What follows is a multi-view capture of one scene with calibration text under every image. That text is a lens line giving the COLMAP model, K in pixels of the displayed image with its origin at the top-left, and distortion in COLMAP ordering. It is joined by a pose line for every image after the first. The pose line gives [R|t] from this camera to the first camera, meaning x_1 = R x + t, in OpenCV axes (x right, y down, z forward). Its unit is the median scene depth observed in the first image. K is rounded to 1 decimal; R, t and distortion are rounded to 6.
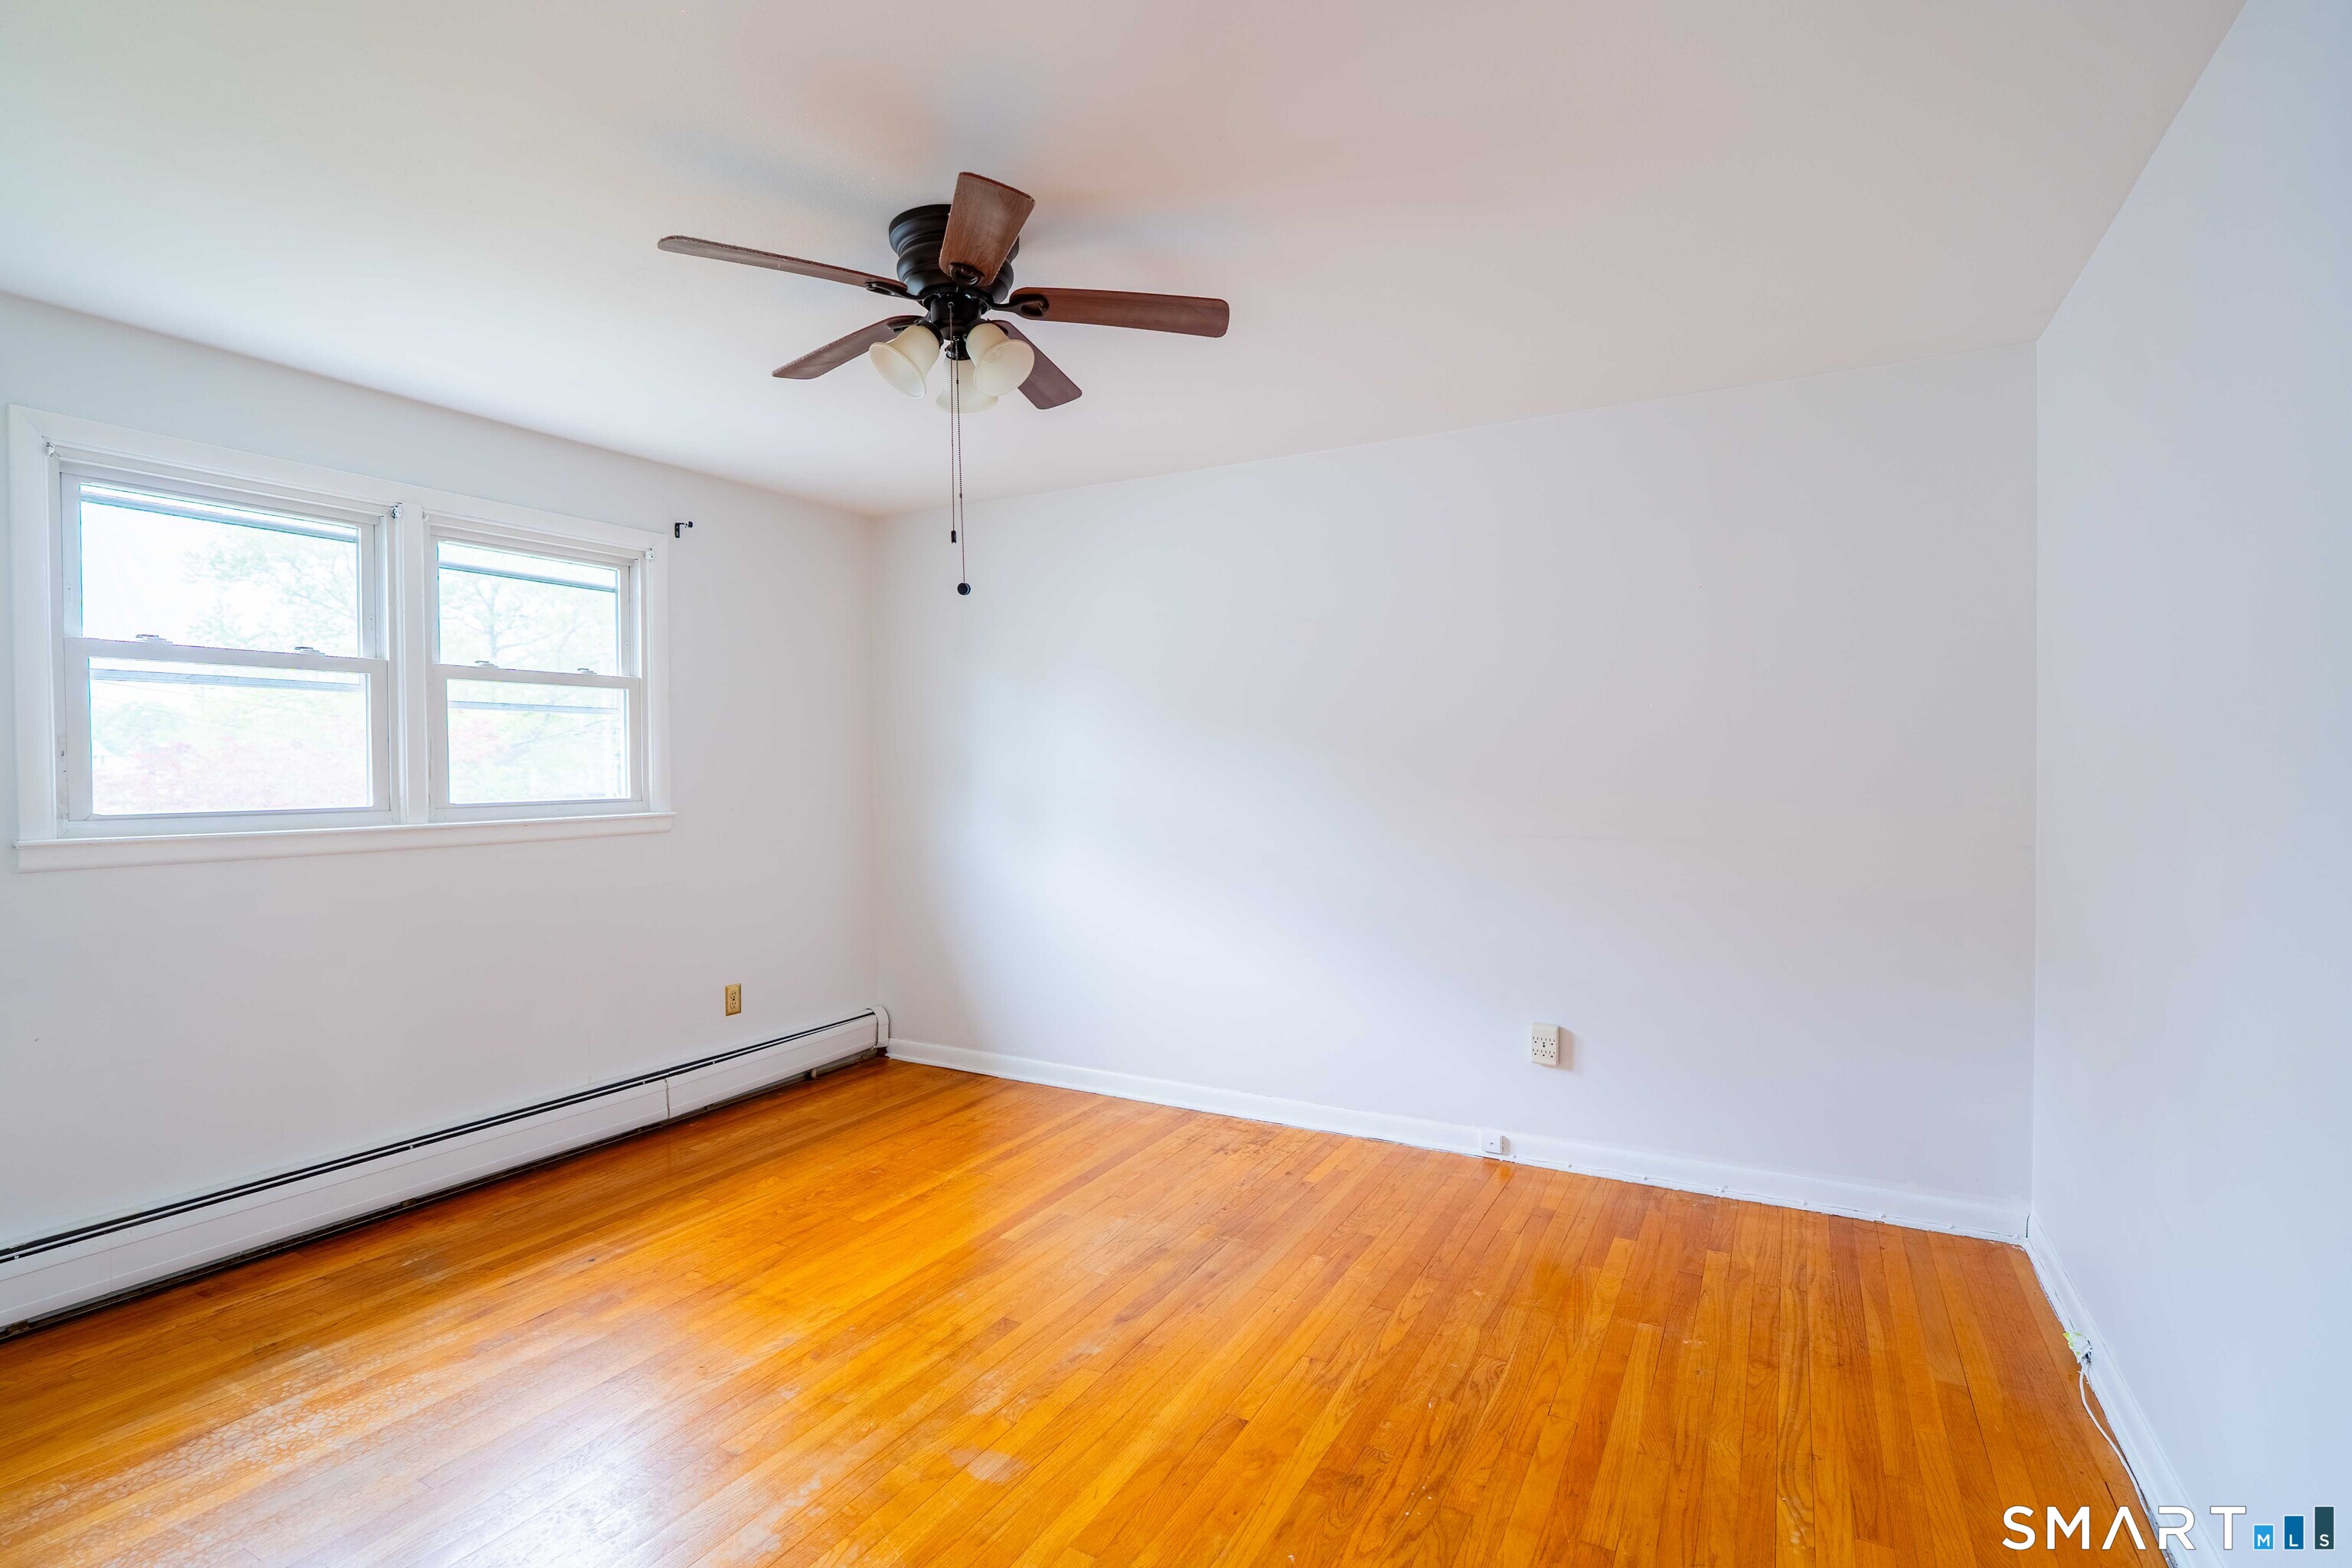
lens RADIAL K [[1097.3, 0, 1181.9], [0, 1097.3, 783.5], [0, 0, 1]] dist [-0.003595, 0.000276]
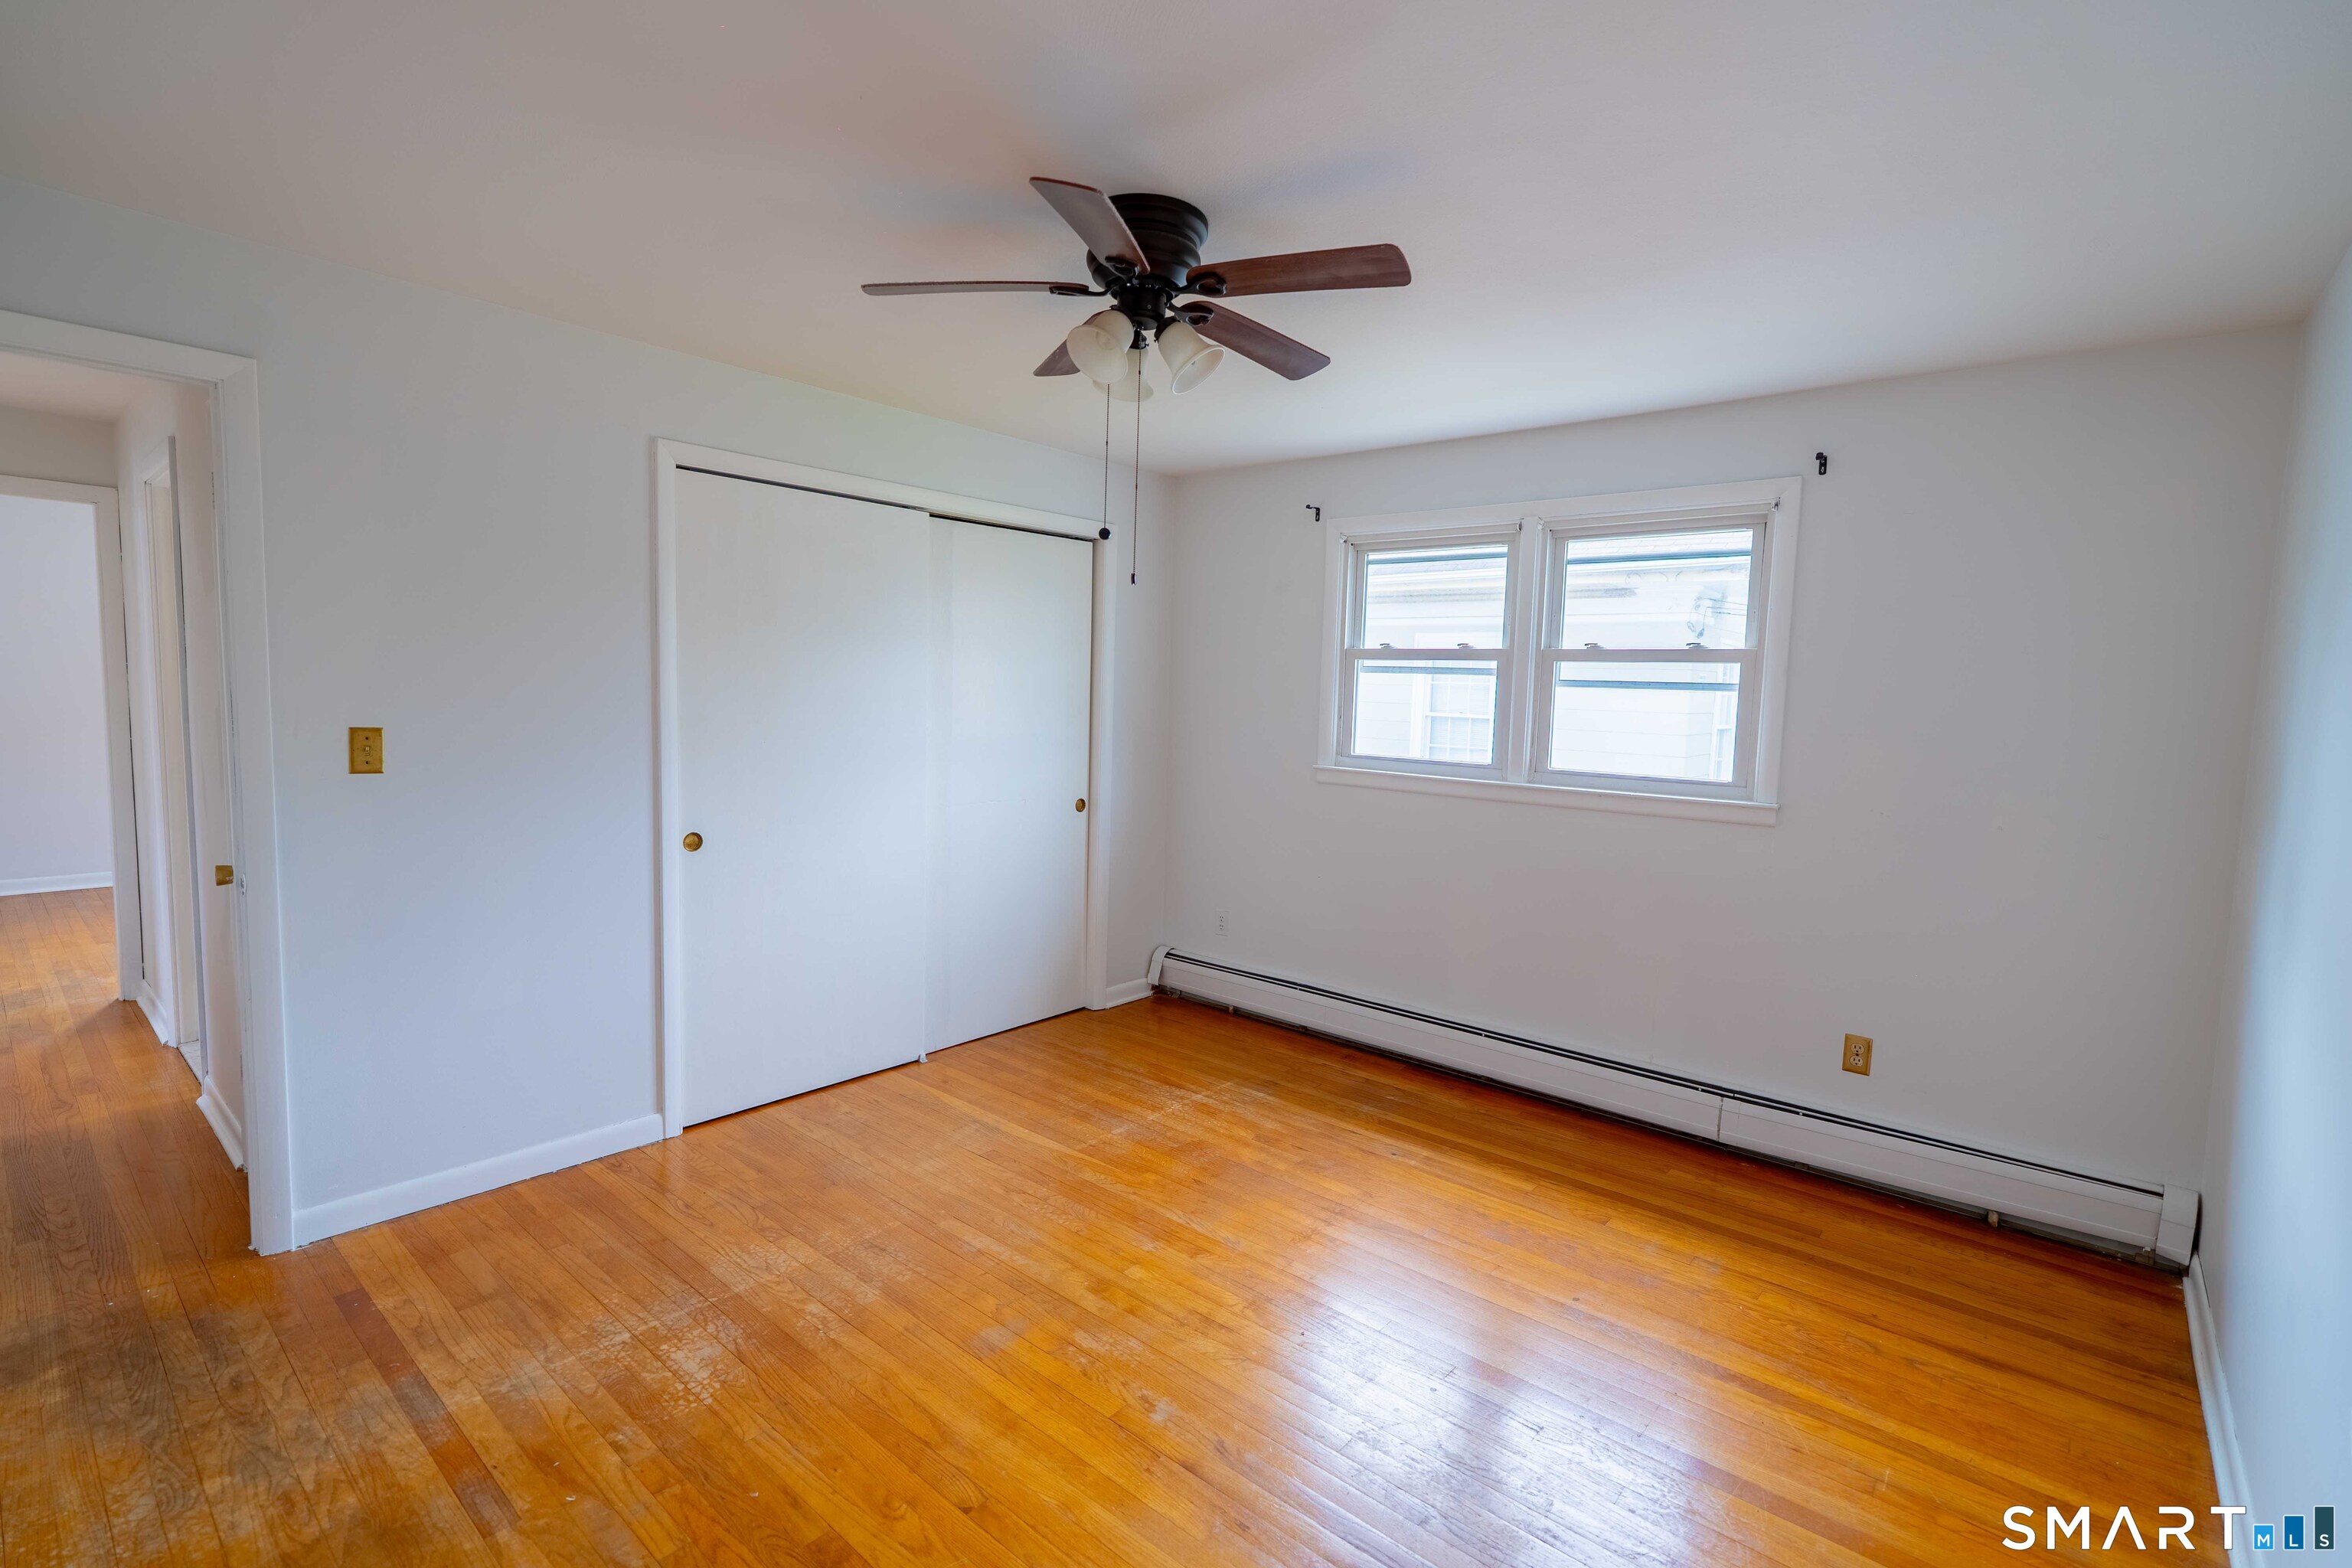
lens RADIAL K [[1065.6, 0, 1176.0], [0, 1065.6, 784.0], [0, 0, 1]] dist [-0.000611, -0.000386]
pose [[-0.199873, 0.085986, -0.976042, 0.541463], [-0.048809, 0.994032, 0.097565, -0.059202], [0.978605, 0.067140, -0.194483, 0.865931]]
